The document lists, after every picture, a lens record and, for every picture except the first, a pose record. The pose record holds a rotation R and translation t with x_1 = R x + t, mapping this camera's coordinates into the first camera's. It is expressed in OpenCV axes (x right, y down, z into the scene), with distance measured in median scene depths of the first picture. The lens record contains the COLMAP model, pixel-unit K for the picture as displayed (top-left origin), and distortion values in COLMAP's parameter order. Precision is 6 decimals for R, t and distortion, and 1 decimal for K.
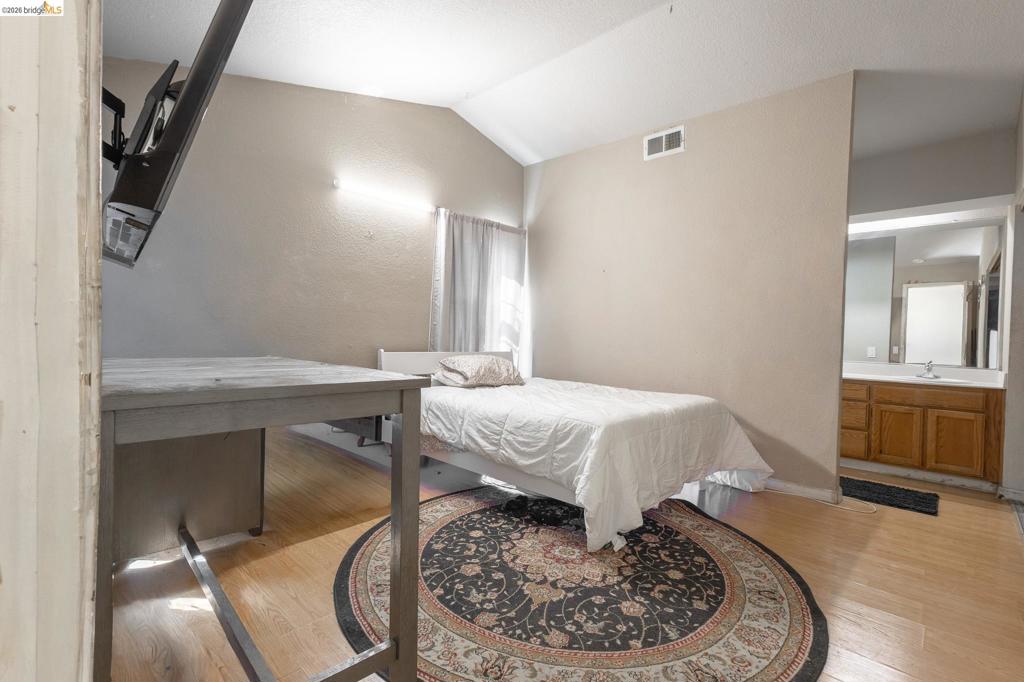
lens RADIAL K [[468.5, 0, 514.4], [0, 468.5, 338.6], [0, 0, 1]] dist [0.019599, -0.008599]
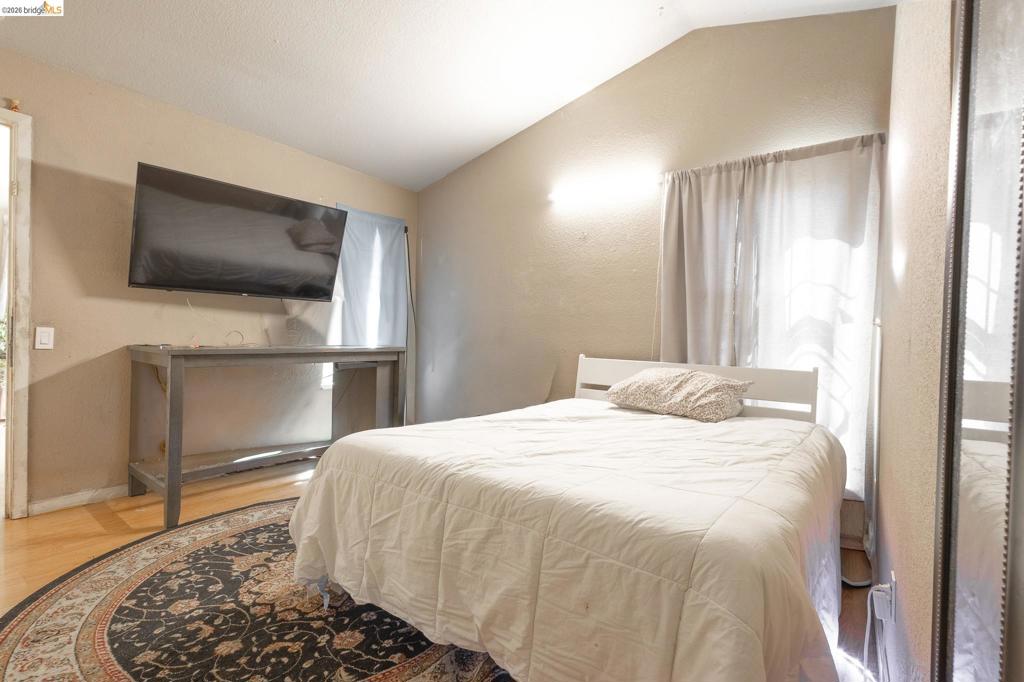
lens RADIAL K [[468.5, 0, 514.4], [0, 468.5, 338.6], [0, 0, 1]] dist [0.019599, -0.008599]
pose [[0.128815, -0.011805, -0.991598, 1.196355], [-0.030999, 0.999393, -0.015925, 0.020573], [0.991184, 0.032790, 0.128371, 1.405435]]
